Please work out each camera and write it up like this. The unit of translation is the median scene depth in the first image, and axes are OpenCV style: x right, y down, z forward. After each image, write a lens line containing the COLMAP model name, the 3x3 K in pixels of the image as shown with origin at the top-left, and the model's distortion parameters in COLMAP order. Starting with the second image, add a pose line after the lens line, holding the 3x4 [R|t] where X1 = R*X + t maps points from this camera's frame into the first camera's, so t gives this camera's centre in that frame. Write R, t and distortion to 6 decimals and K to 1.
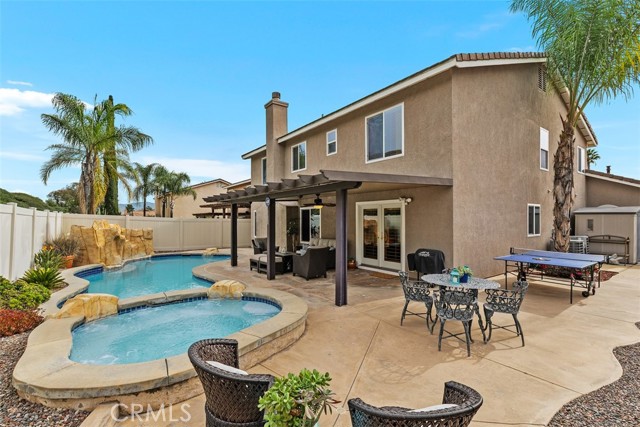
lens RADIAL K [[291.8, 0, 317.8], [0, 291.8, 216.3], [0, 0, 1]] dist [-0.000822, -0.000095]
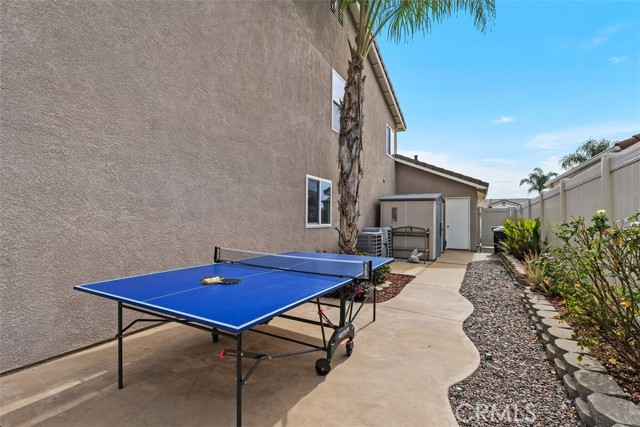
lens RADIAL K [[287.6, 0, 320.0], [0, 287.6, 213.5], [0, 0, 1]] dist [-0.000681, -0.000118]
pose [[0.907453, 0.014540, 0.419901, 0.509266], [-0.009488, 0.999855, -0.014117, 0.050662], [-0.420046, 0.008826, 0.907460, 0.447012]]
